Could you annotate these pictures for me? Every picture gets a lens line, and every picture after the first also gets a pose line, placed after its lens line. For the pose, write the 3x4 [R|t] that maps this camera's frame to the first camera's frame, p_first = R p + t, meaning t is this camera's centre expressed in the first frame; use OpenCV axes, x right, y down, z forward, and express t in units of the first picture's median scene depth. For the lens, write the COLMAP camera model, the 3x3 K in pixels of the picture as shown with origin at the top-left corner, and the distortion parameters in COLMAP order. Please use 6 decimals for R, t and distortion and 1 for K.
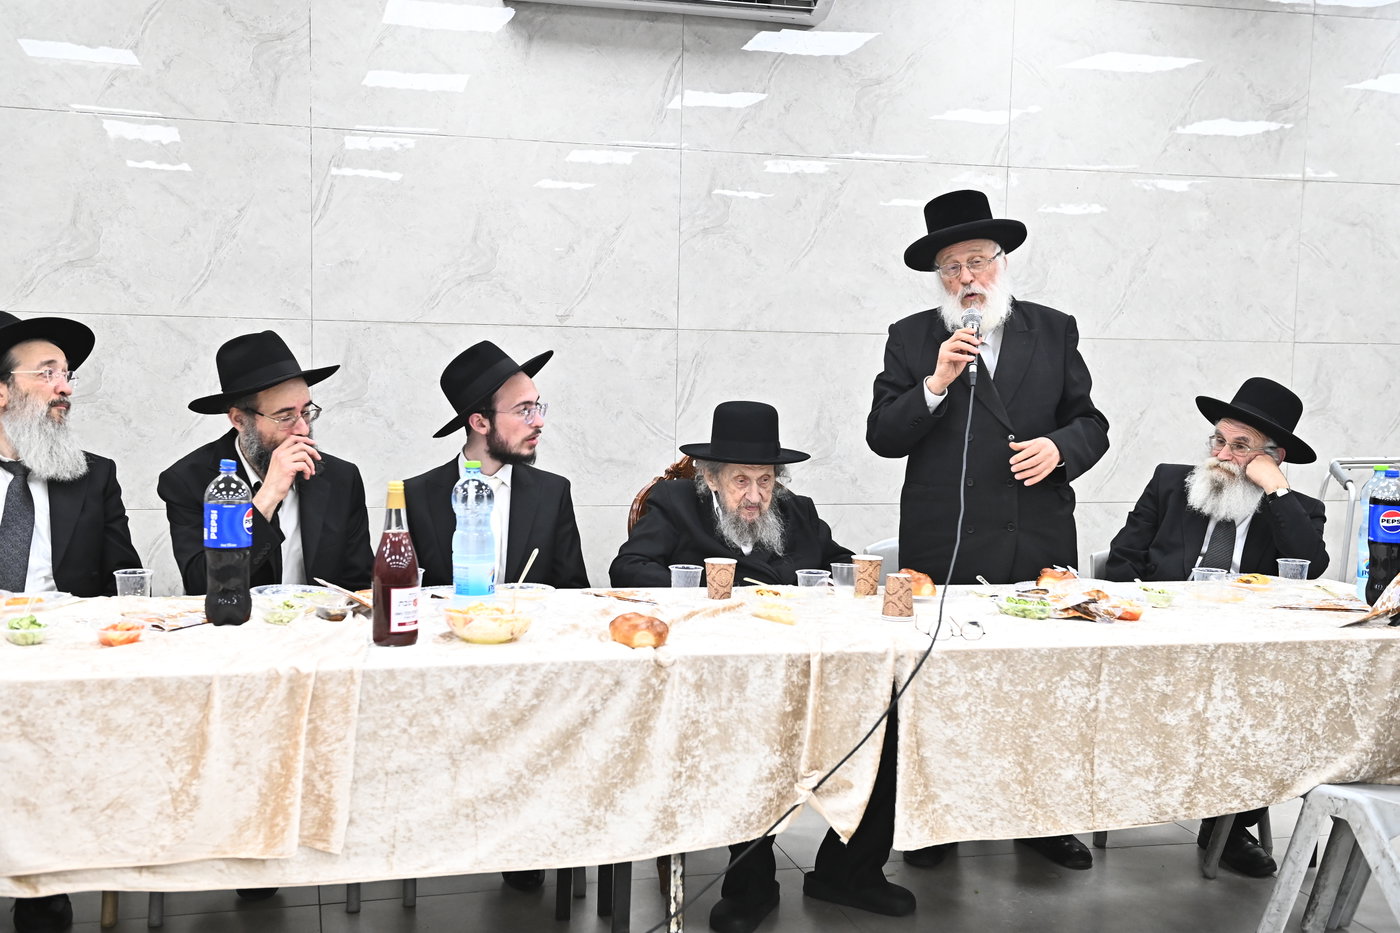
lens RADIAL K [[1215.1, 0, 637.5], [0, 1215.1, 434.4], [0, 0, 1]] dist [0.052641, -0.022222]
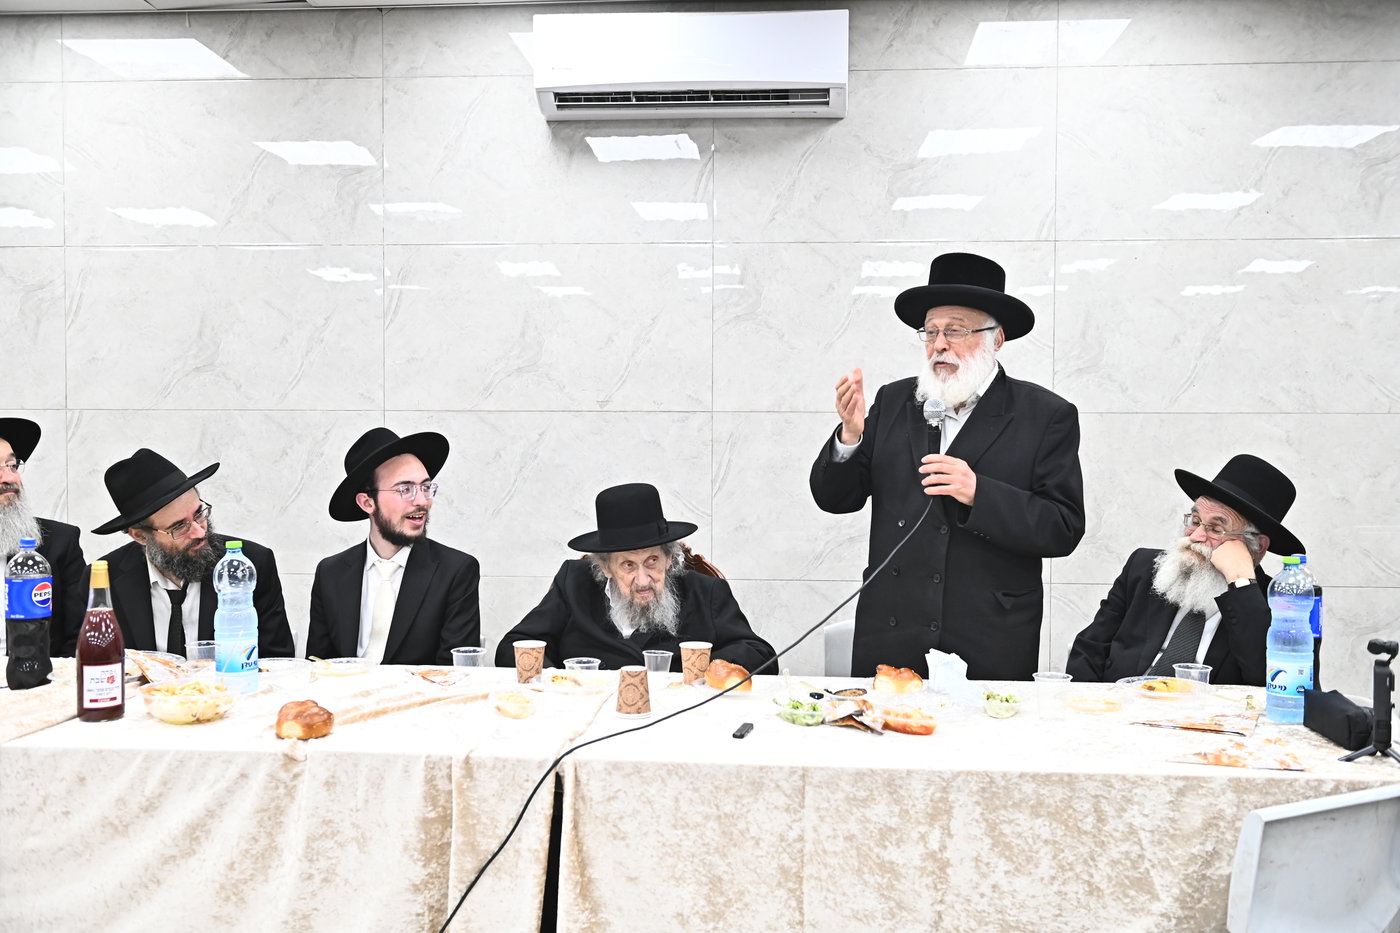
lens RADIAL K [[1022.6, 0, 700.0], [0, 1022.6, 466.5], [0, 0, 1]] dist [0.004631, -0.001174]
pose [[0.963704, -0.006843, -0.266884, 0.491068], [-0.003367, 0.999280, -0.037780, -0.010204], [0.266950, 0.037308, 0.962988, 0.272714]]
